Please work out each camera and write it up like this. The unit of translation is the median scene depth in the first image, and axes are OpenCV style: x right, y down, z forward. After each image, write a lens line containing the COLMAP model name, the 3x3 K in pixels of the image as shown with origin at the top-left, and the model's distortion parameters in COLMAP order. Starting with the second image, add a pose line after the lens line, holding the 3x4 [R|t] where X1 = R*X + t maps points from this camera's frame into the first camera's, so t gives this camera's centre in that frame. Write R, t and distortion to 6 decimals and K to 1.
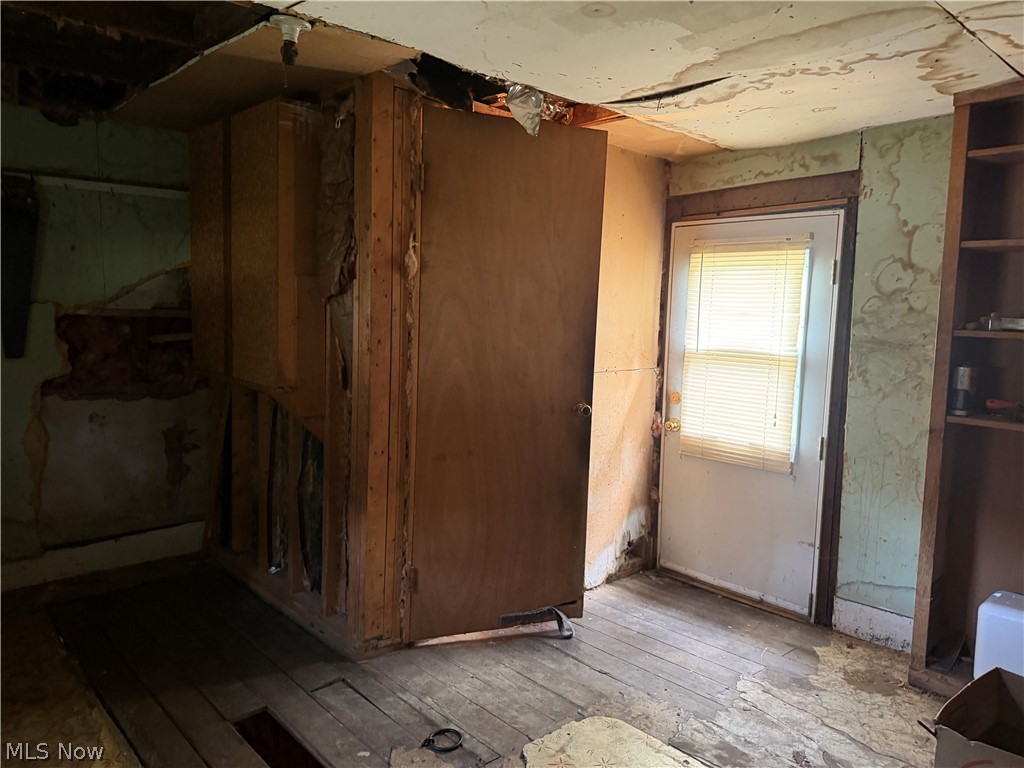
lens RADIAL K [[730.8, 0, 514.5], [0, 730.8, 372.5], [0, 0, 1]] dist [0.083018, -0.086448]
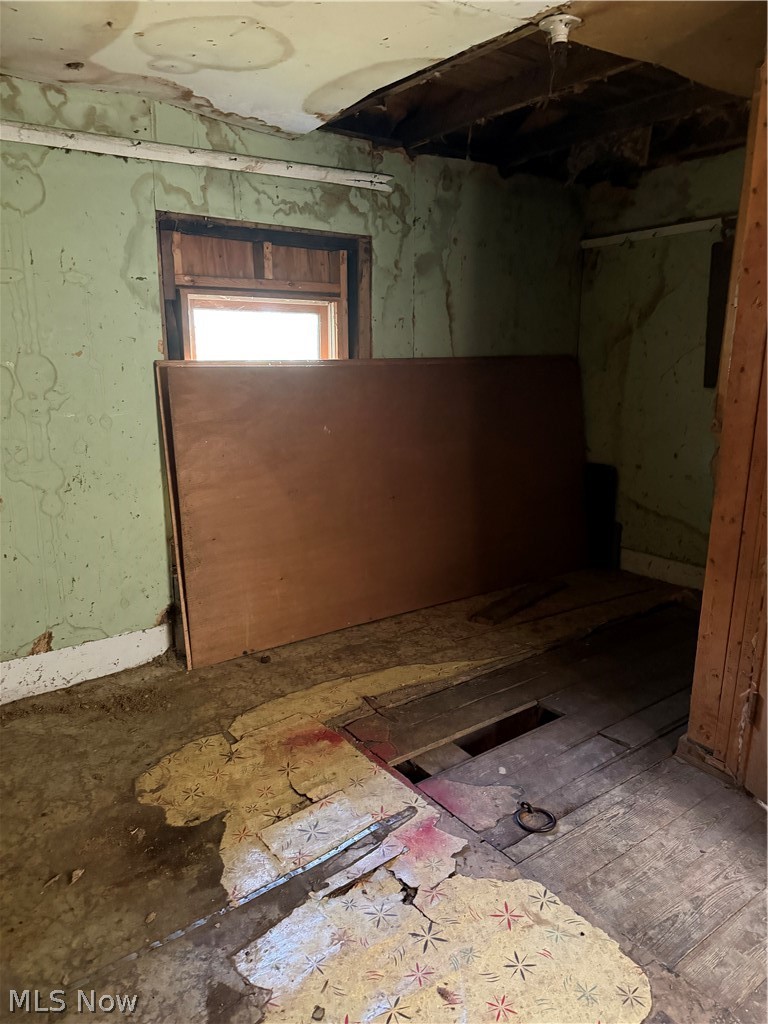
lens RADIAL K [[730.8, 0, 379.5], [0, 730.8, 509.5], [0, 0, 1]] dist [0.083018, -0.086448]
pose [[-0.093757, 0.185298, -0.978199, 0.652201], [-0.095225, 0.976354, 0.194076, -0.016235], [0.991031, 0.111345, -0.073895, 0.764676]]
